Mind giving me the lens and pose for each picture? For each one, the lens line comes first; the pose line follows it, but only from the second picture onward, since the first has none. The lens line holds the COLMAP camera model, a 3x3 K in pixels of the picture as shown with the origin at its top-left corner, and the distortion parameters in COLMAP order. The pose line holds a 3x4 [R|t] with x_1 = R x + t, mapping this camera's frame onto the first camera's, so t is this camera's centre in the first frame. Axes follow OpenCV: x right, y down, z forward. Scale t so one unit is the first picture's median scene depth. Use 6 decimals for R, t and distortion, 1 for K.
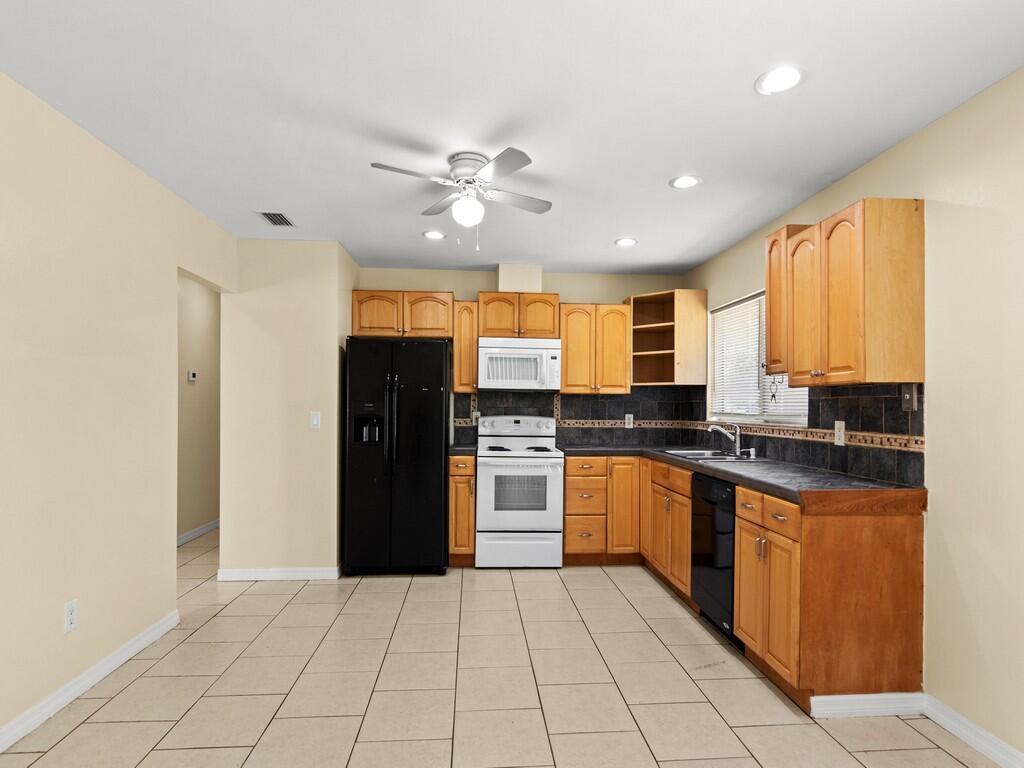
lens RADIAL K [[537.4, 0, 519.5], [0, 537.4, 408.8], [0, 0, 1]] dist [-0.015026, 0.001451]
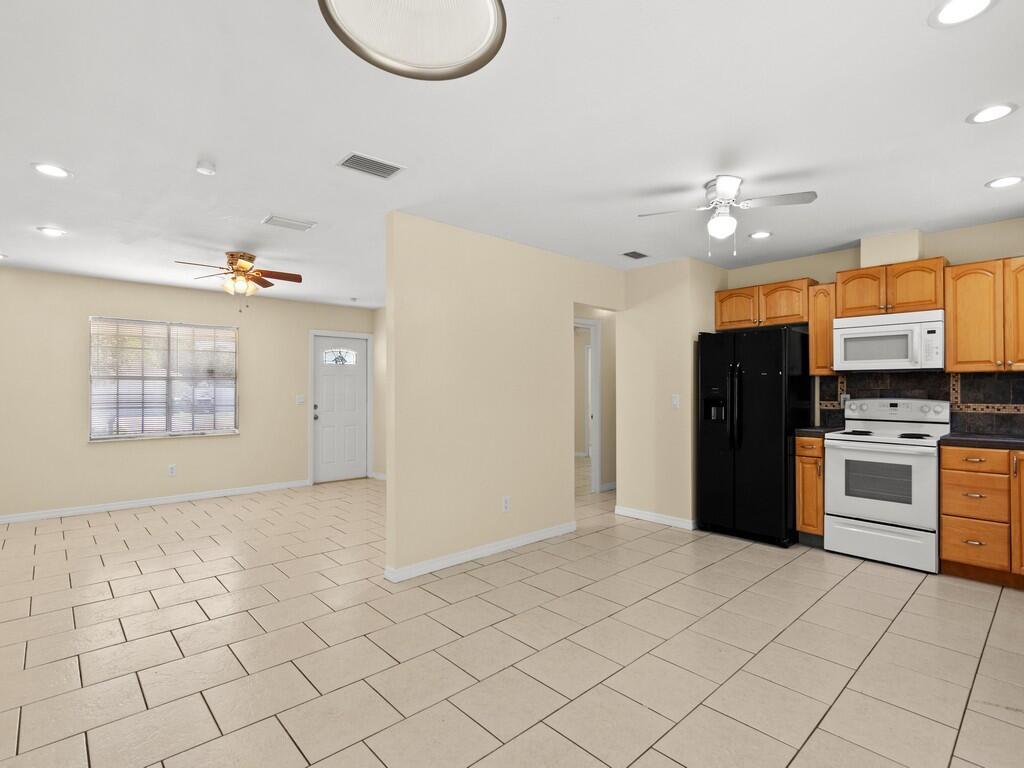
lens RADIAL K [[498.7, 0, 511.9], [0, 498.7, 386.6], [0, 0, 1]] dist [-0.011461, -0.004687]
pose [[0.607070, -0.016249, -0.794482, 0.386926], [0.005811, 0.999855, -0.016008, 0.003651], [0.794627, 0.005101, 0.607077, -0.032138]]
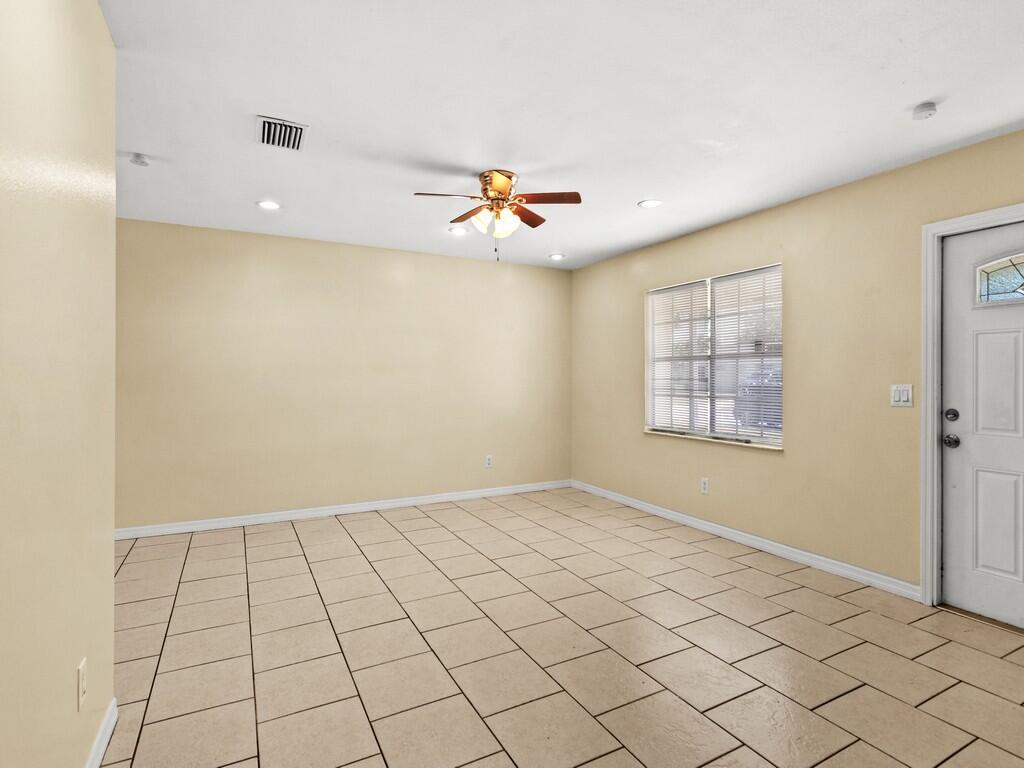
lens RADIAL K [[537.4, 0, 509.7], [0, 537.4, 382.4], [0, 0, 1]] dist [-0.015026, 0.001451]
pose [[-0.929274, -0.000240, -0.369390, -0.758963], [-0.004726, 0.999926, 0.011239, -0.009177], [0.369360, 0.012190, -0.929206, 1.128177]]
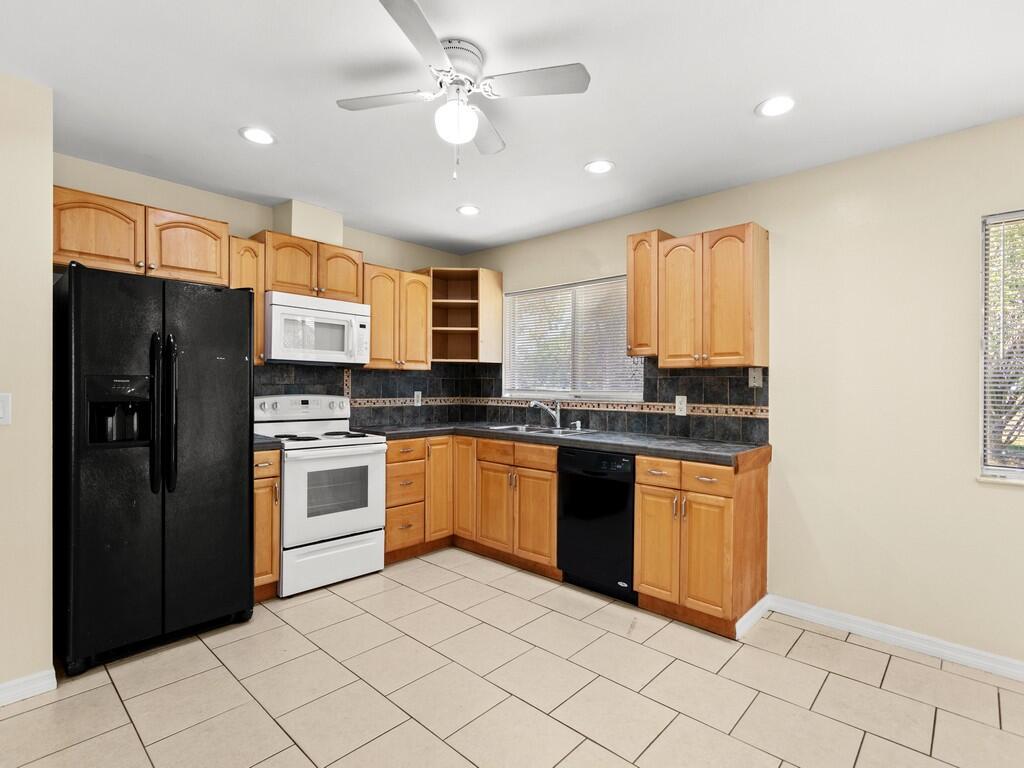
lens RADIAL K [[498.7, 0, 519.9], [0, 498.7, 385.8], [0, 0, 1]] dist [-0.011461, -0.004687]
pose [[0.734757, -0.000619, 0.678331, -0.393247], [-0.000447, 0.999999, 0.001397, -0.001736], [-0.678331, -0.001330, 0.734756, 0.341535]]
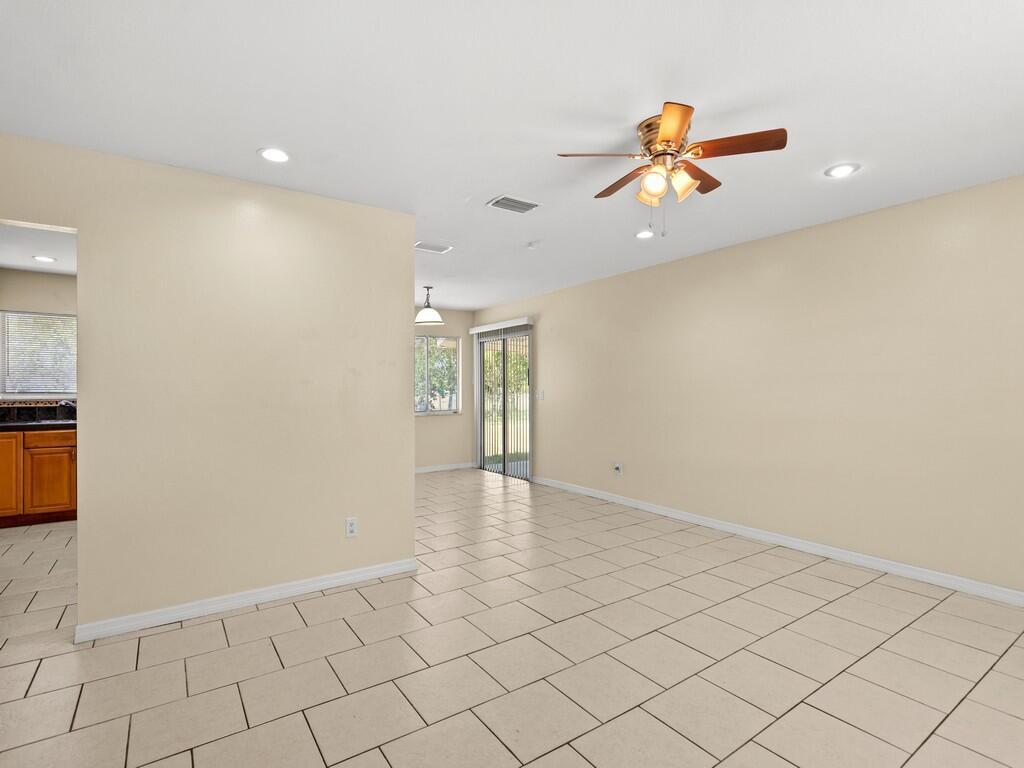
lens RADIAL K [[491.9, 0, 519.4], [0, 491.9, 386.5], [0, 0, 1]] dist [-0.012600, -0.000705]
pose [[-0.493119, -0.005154, 0.869947, -1.610371], [0.002808, 0.999968, 0.007516, -0.016880], [-0.869957, 0.006149, -0.493088, 0.690853]]
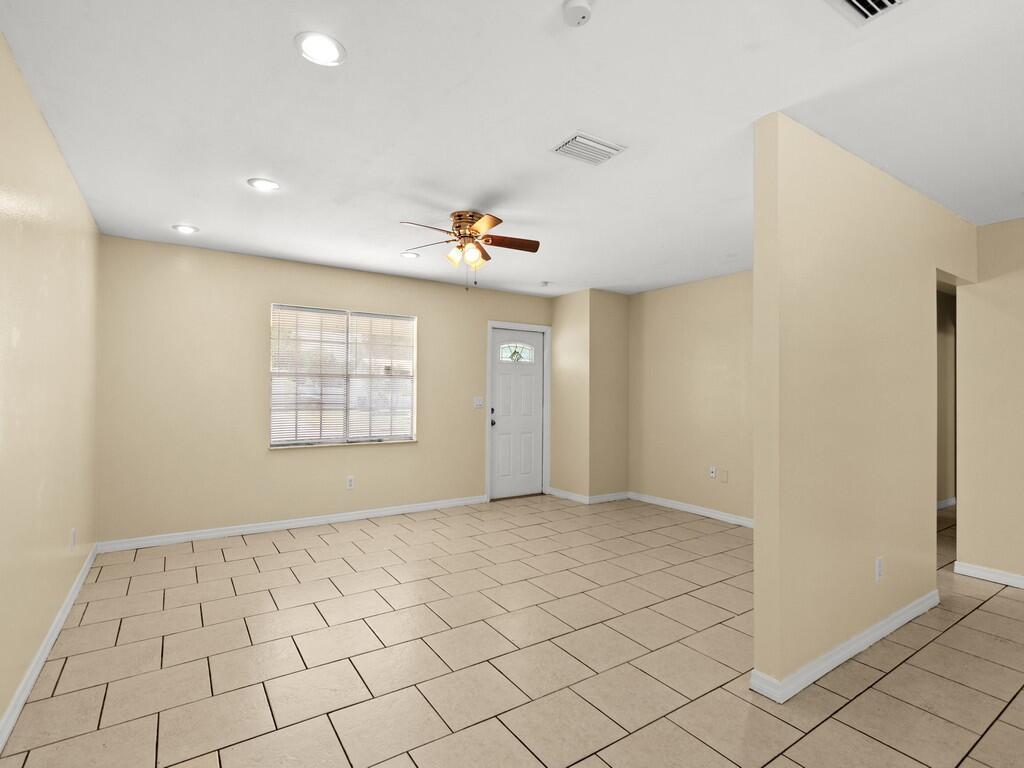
lens RADIAL K [[498.7, 0, 505.8], [0, 498.7, 385.1], [0, 0, 1]] dist [-0.011461, -0.004687]
pose [[0.463488, -0.015688, -0.885964, -0.157304], [-0.007744, 0.999733, -0.021754, -0.003035], [0.886069, 0.016944, 0.463243, -0.208507]]
